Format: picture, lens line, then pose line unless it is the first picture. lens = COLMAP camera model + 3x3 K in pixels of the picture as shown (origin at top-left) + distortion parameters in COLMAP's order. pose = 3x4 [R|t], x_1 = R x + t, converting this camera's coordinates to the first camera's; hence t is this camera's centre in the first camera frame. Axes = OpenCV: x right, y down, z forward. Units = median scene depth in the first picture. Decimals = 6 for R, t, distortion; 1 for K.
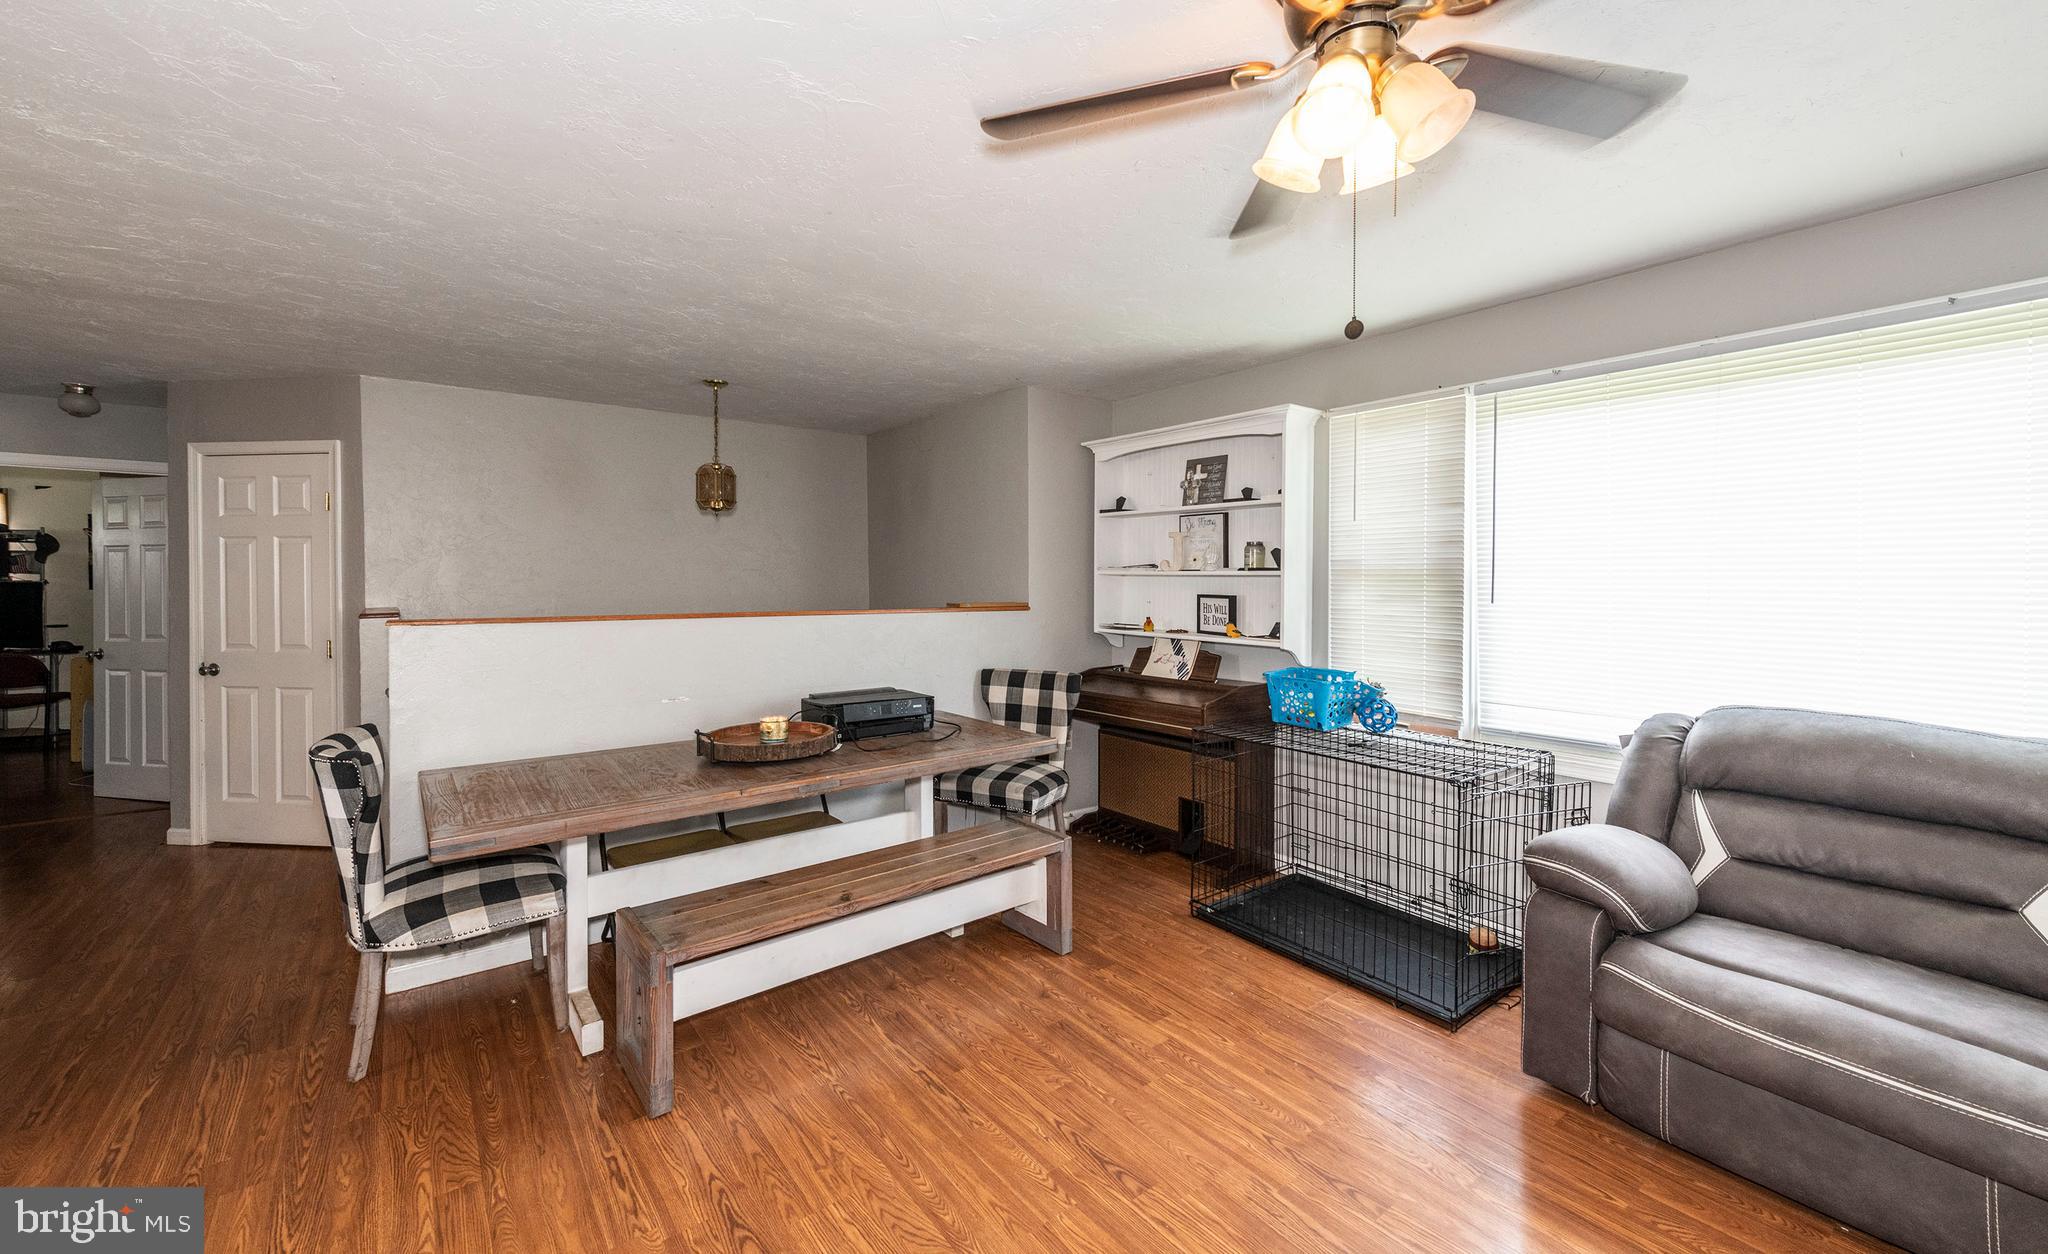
lens RADIAL K [[809.8, 0, 1028.6], [0, 809.8, 591.3], [0, 0, 1]] dist [0.003024, -0.000271]
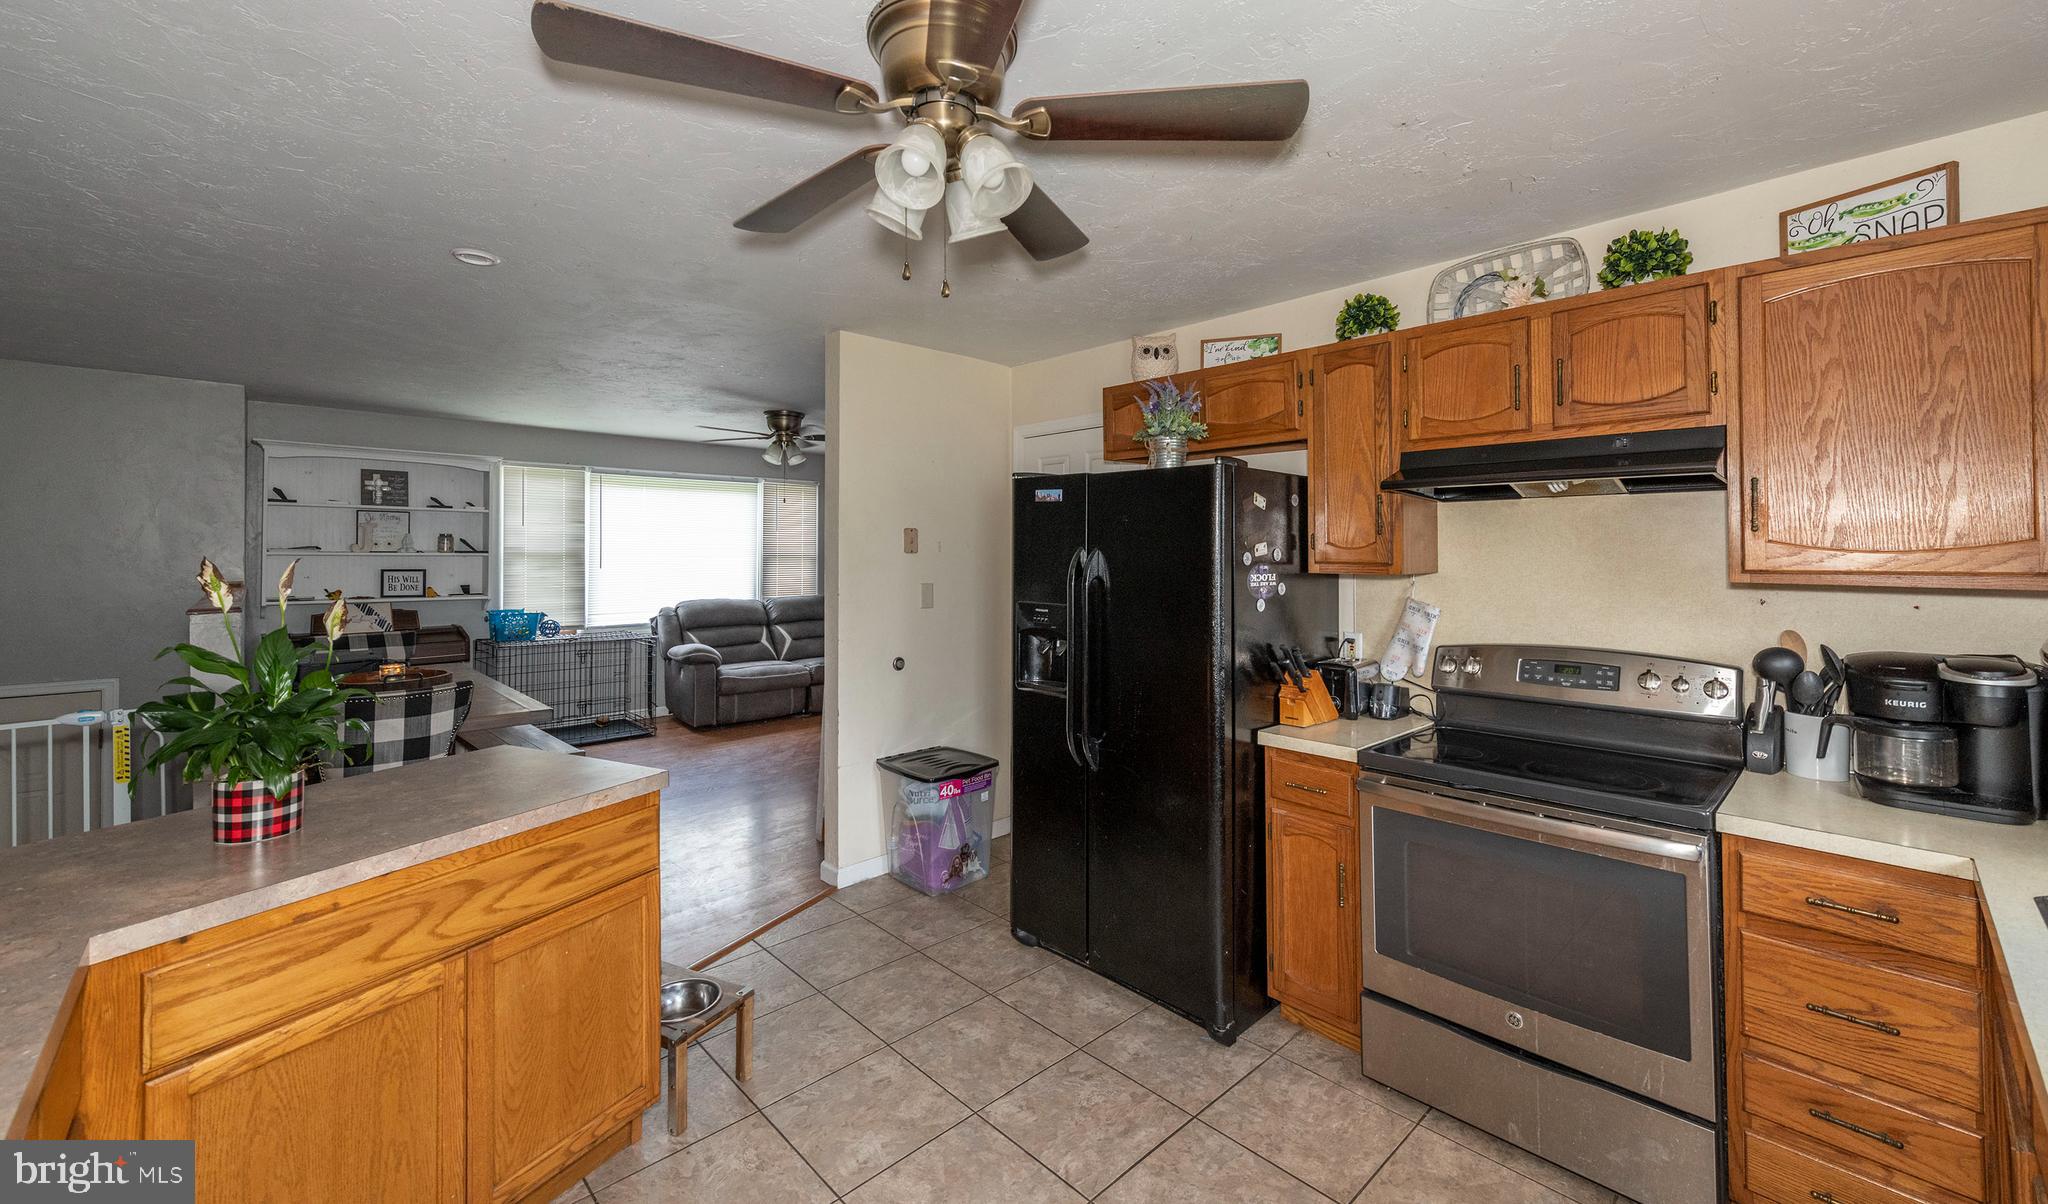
lens RADIAL K [[811.9, 0, 1030.9], [0, 811.9, 569.7], [0, 0, 1]] dist [-0.001972, -0.000421]
pose [[-0.107213, -0.023008, 0.993970, -1.856912], [0.014588, 0.999588, 0.024712, -0.020435], [-0.994129, 0.017149, -0.106834, 0.070759]]
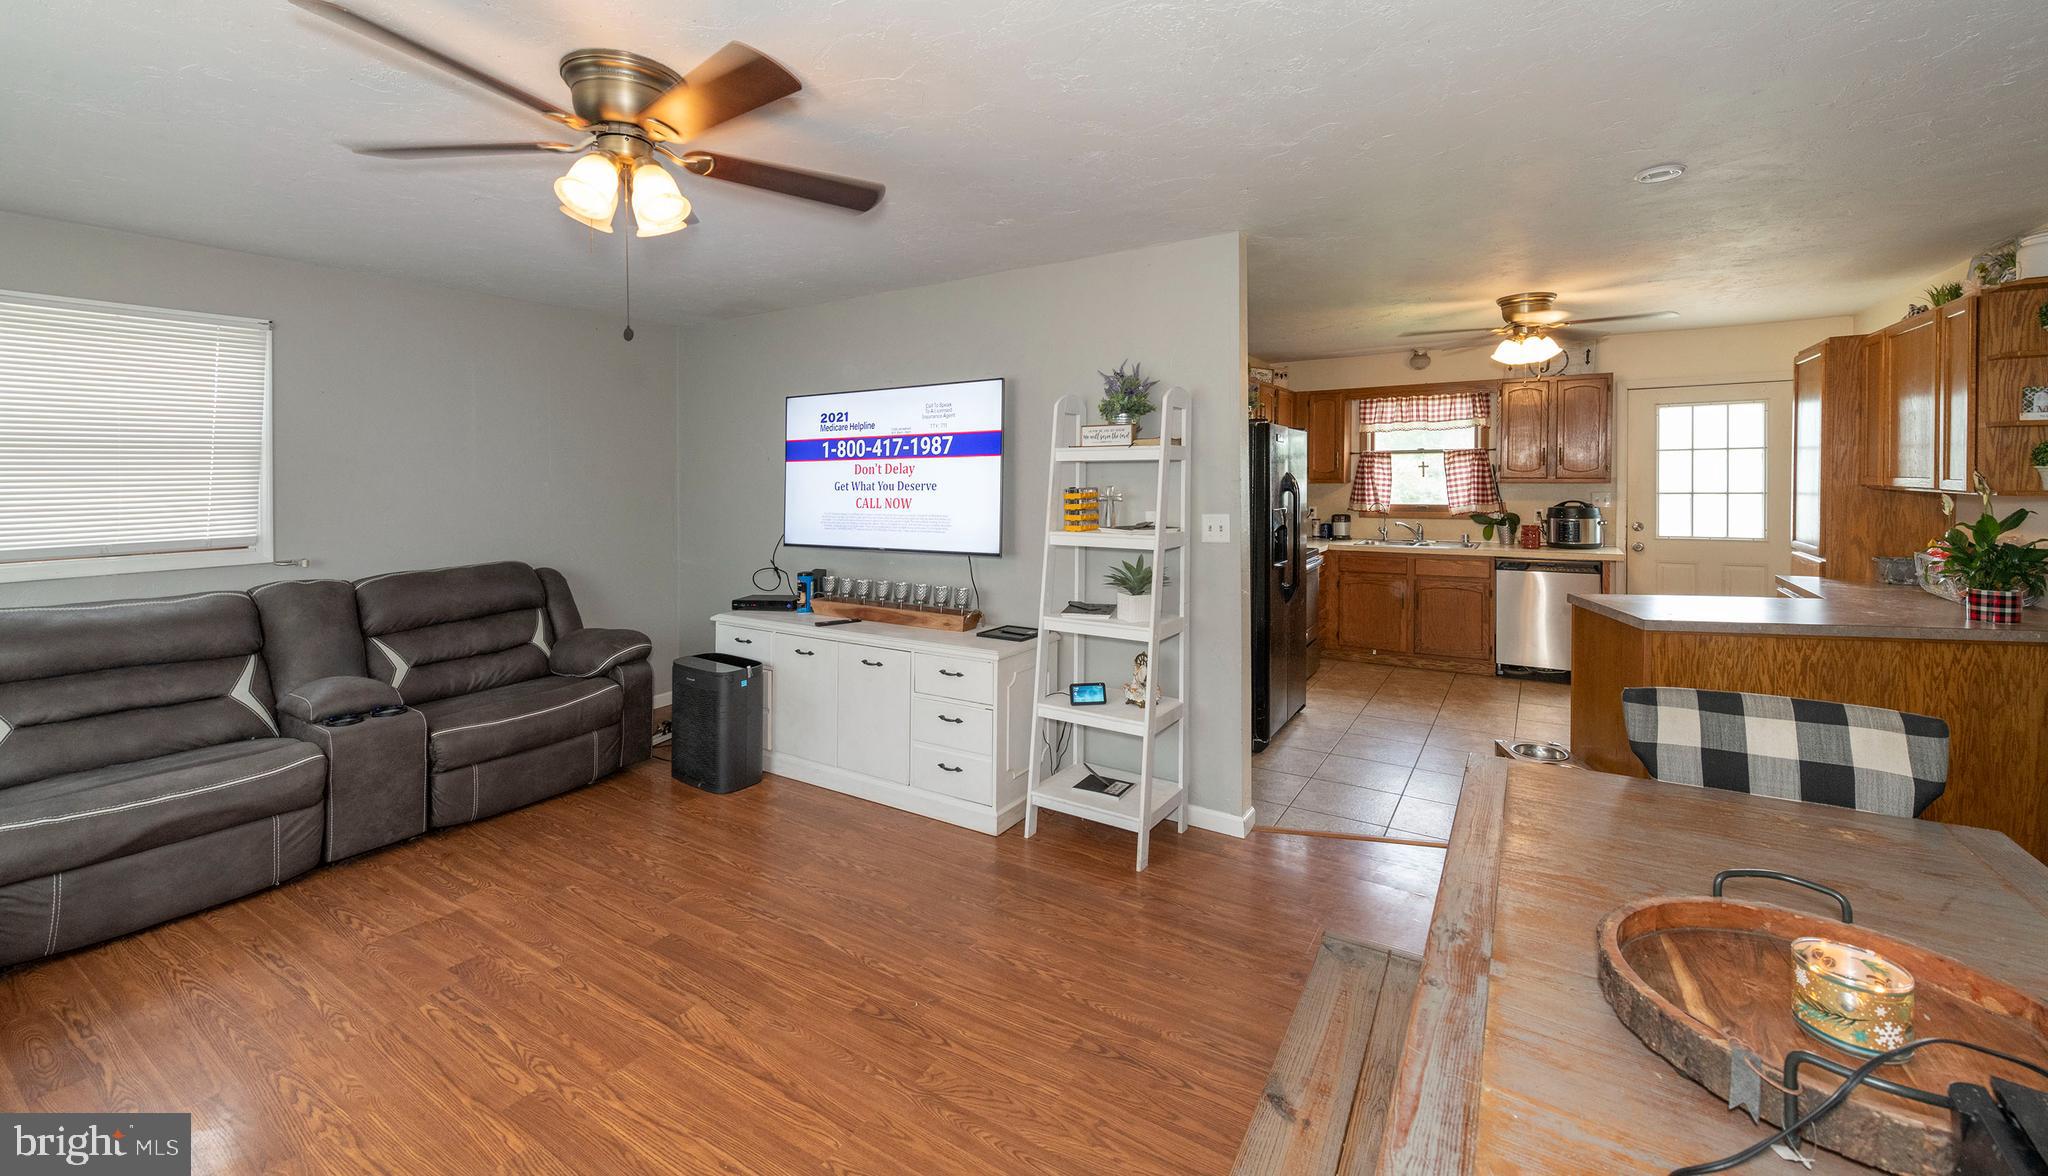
lens RADIAL K [[812.2, 0, 1026.8], [0, 812.2, 504.0], [0, 0, 1]] dist [0.012233, -0.004046]
pose [[-0.939674, 0.019579, -0.341511, 0.091439], [0.002557, 0.998735, 0.050223, -0.041530], [0.342062, 0.046320, -0.938535, 1.224197]]
